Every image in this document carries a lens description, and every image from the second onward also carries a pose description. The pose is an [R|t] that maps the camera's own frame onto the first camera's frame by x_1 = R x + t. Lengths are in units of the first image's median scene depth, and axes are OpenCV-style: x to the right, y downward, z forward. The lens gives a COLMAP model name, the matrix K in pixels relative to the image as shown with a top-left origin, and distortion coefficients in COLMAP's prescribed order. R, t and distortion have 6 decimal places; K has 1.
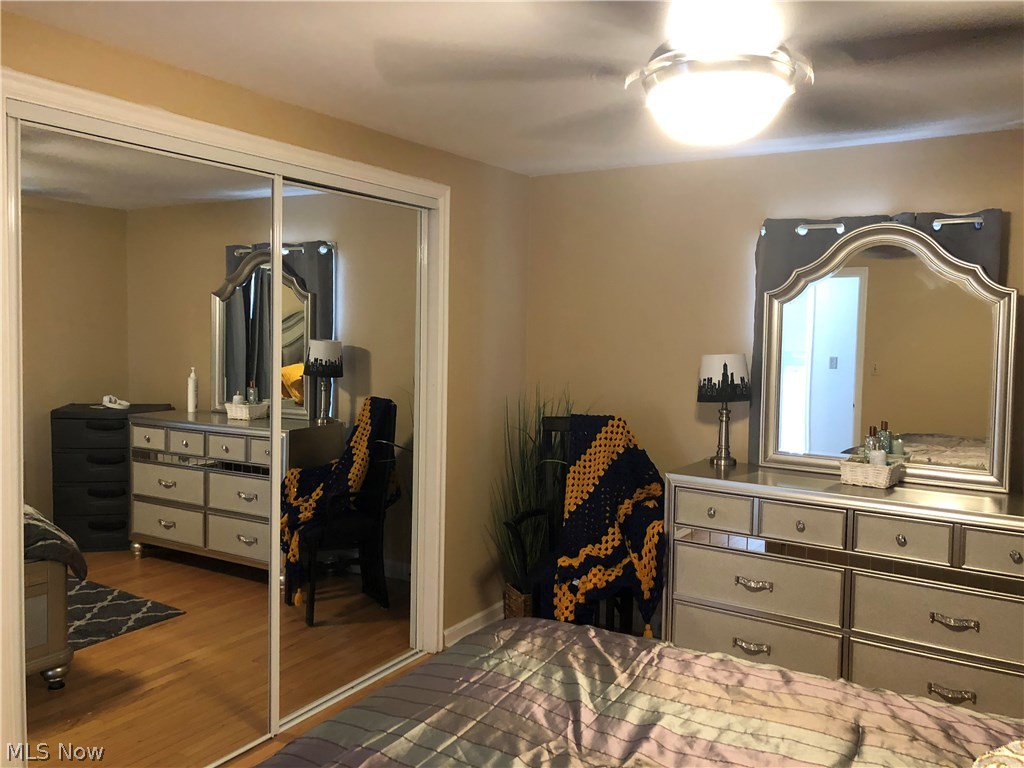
lens RADIAL K [[843.9, 0, 511.0], [0, 843.9, 369.9], [0, 0, 1]] dist [0.098128, -0.202703]
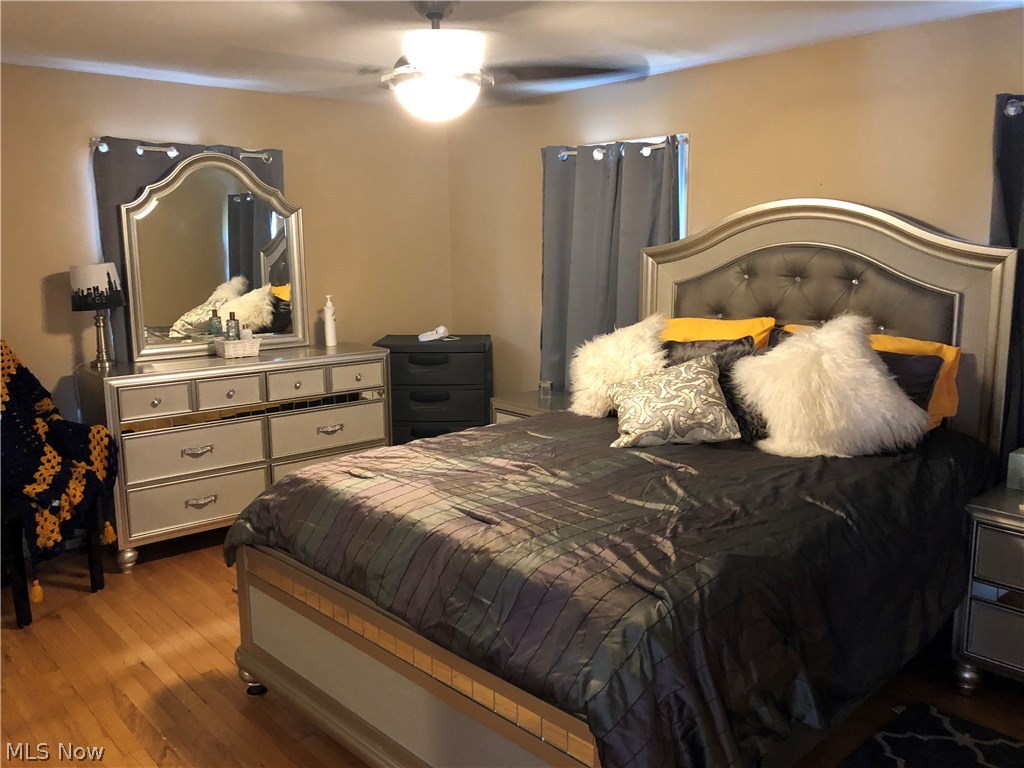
lens RADIAL K [[843.9, 0, 511.0], [0, 843.9, 369.9], [0, 0, 1]] dist [0.098128, -0.202703]
pose [[0.277532, -0.187724, 0.942197, -0.685583], [0.040351, 0.982136, 0.183795, -0.067495], [-0.959869, -0.012990, 0.280149, 0.201630]]
